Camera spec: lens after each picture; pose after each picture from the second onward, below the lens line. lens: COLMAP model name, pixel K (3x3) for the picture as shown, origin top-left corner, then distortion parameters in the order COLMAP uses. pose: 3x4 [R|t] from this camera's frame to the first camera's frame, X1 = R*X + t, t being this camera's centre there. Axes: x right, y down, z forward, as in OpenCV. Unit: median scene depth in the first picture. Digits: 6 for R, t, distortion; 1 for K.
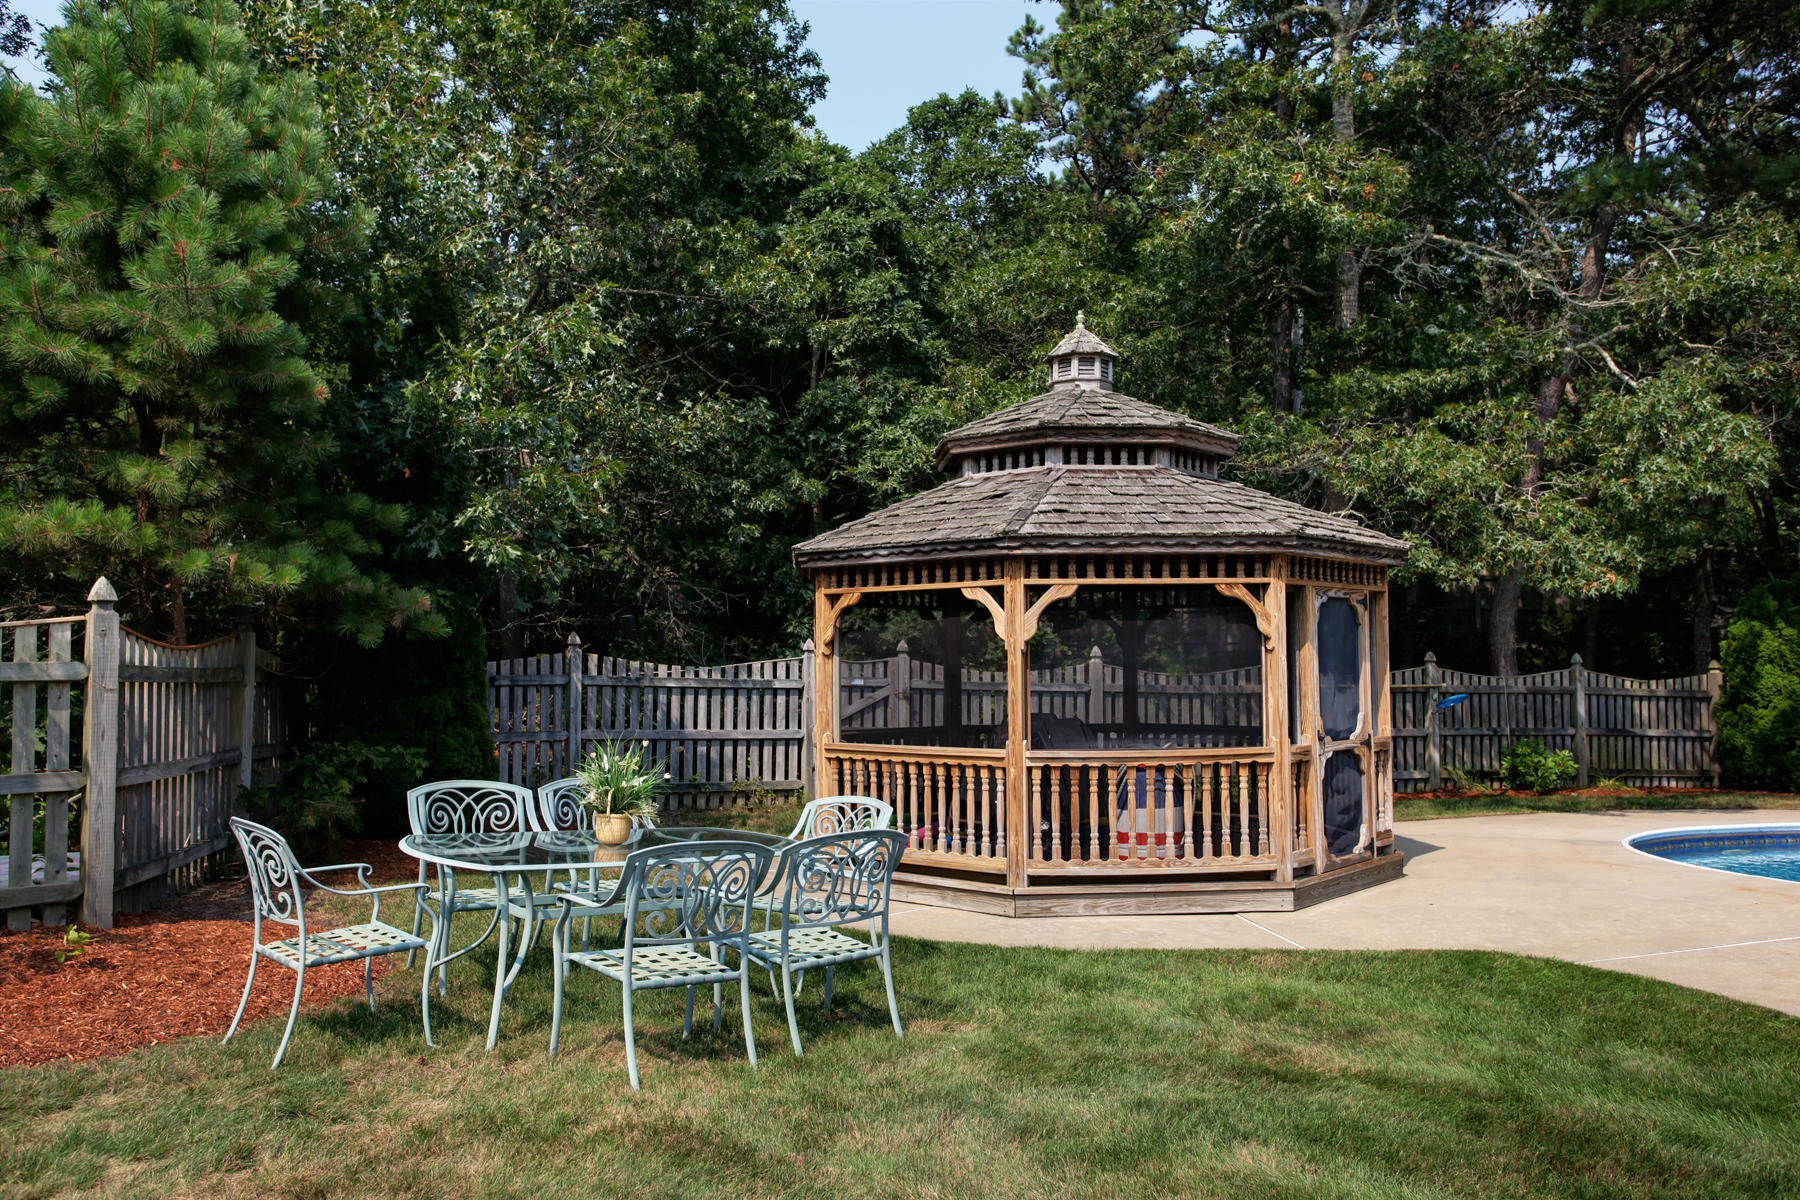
lens RADIAL K [[1443.9, 0, 913.6], [0, 1443.9, 599.4], [0, 0, 1]] dist [-0.049390, 0.005421]
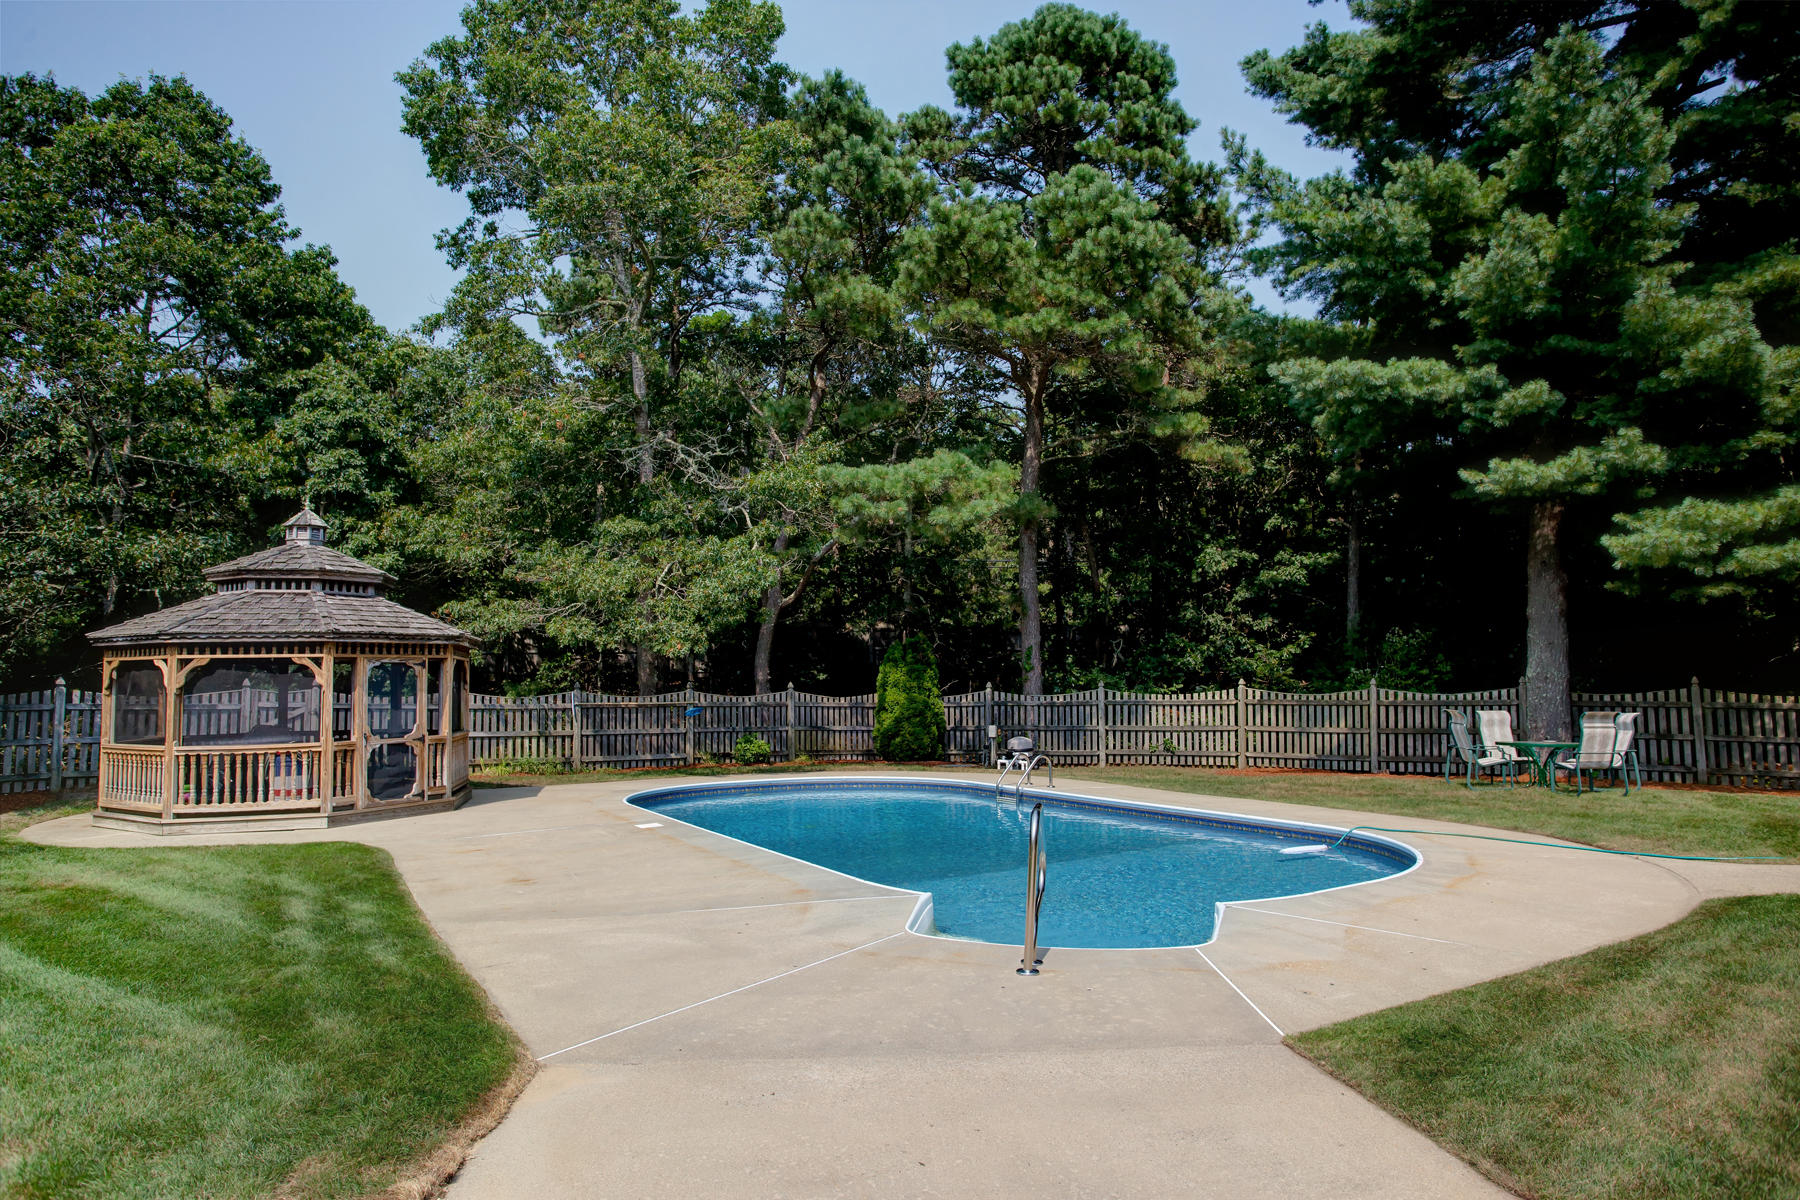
lens RADIAL K [[1051.6, 0, 895.4], [0, 1051.6, 605.3], [0, 0, 1]] dist [0.002331, 0.000874]
pose [[0.986364, 0.005173, 0.164495, 0.704307], [-0.001033, 0.999681, -0.025243, -0.041524], [-0.164573, 0.024729, 0.986055, -0.468346]]
